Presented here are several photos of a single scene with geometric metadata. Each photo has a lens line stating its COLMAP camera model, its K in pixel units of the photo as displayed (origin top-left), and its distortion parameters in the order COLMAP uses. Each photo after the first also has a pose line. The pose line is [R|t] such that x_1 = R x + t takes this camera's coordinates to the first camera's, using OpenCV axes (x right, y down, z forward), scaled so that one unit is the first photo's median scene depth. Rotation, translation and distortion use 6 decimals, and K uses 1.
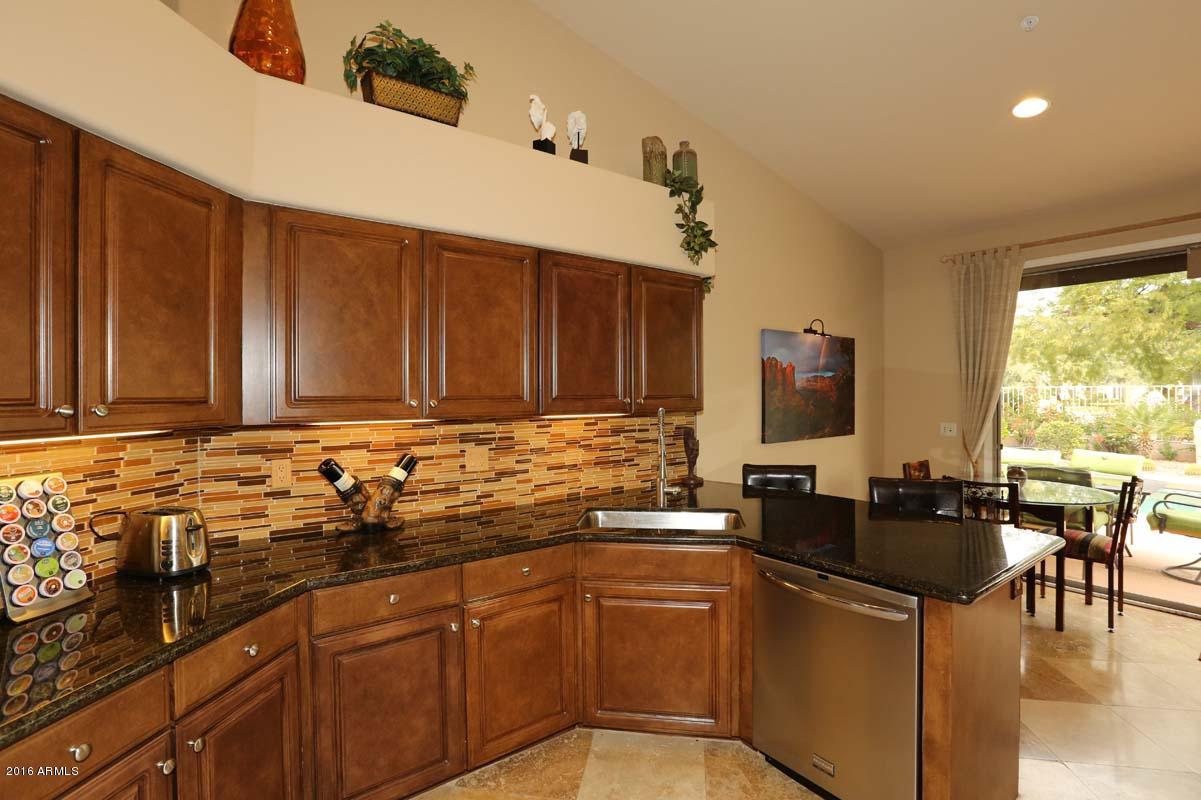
lens RADIAL K [[555.6, 0, 594.6], [0, 555.6, 396.7], [0, 0, 1]] dist [-0.045899, 0.015569]
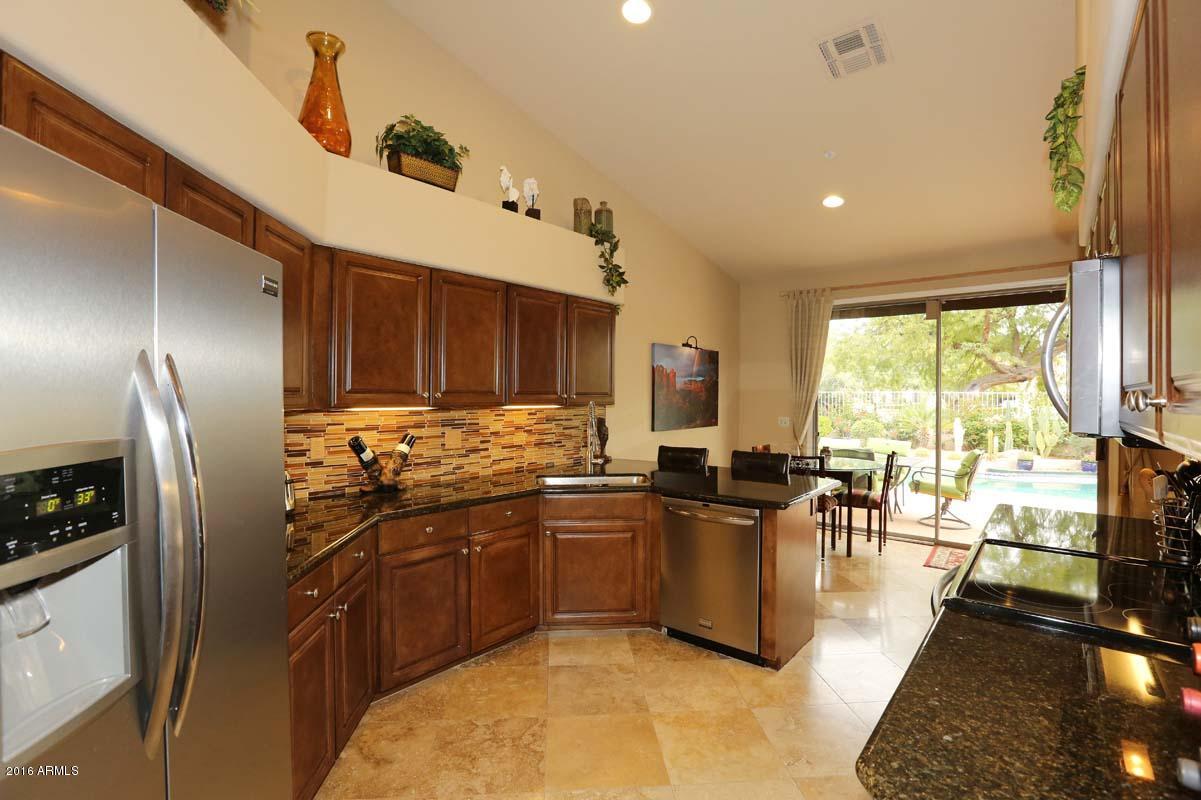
lens RADIAL K [[555.6, 0, 593.8], [0, 555.6, 395.3], [0, 0, 1]] dist [-0.045899, 0.015569]
pose [[0.972983, 0.011271, 0.230600, -0.185001], [-0.010370, 0.999933, -0.005121, 0.011727], [-0.230643, 0.002591, 0.973035, -0.332554]]
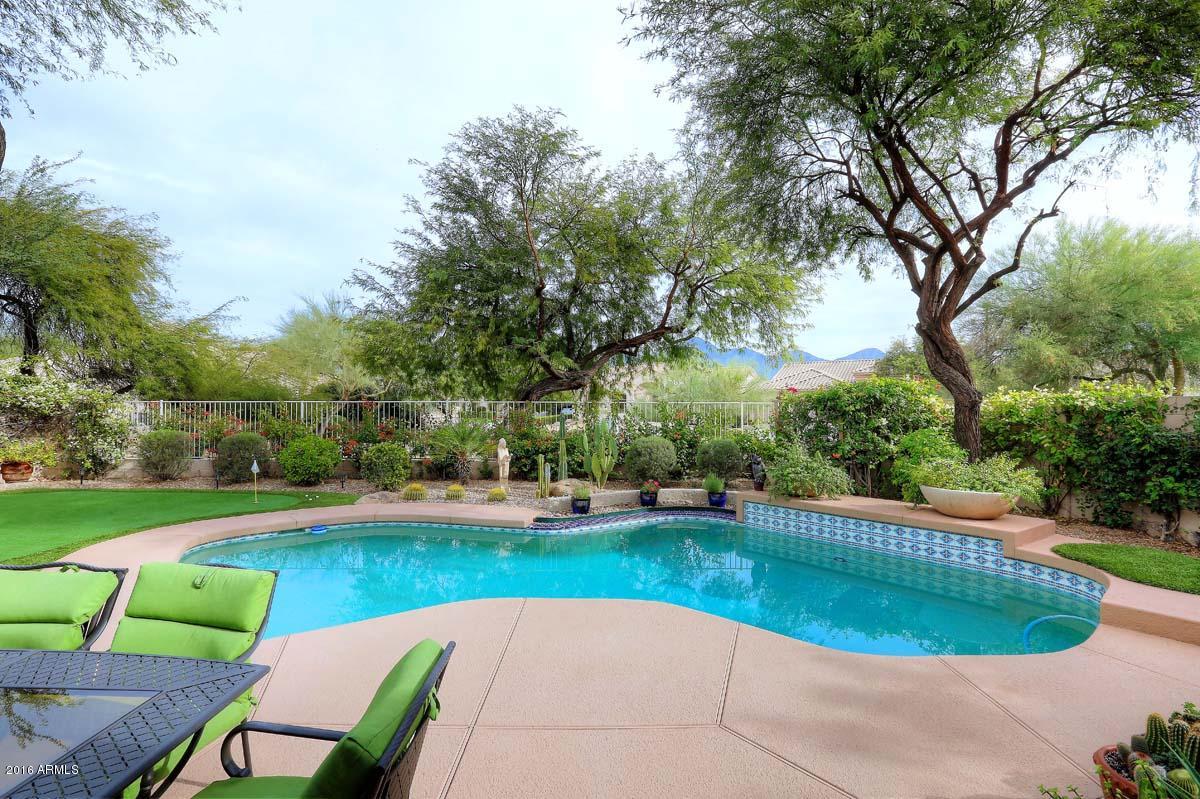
lens RADIAL K [[555.2, 0, 603.8], [0, 555.2, 395.8], [0, 0, 1]] dist [-0.045899, 0.015569]
pose [[0.582594, 0.017882, 0.812567, 1.353905], [0.001901, 0.999725, -0.023364, -0.022271], [-0.812761, 0.015156, 0.582400, 0.883974]]
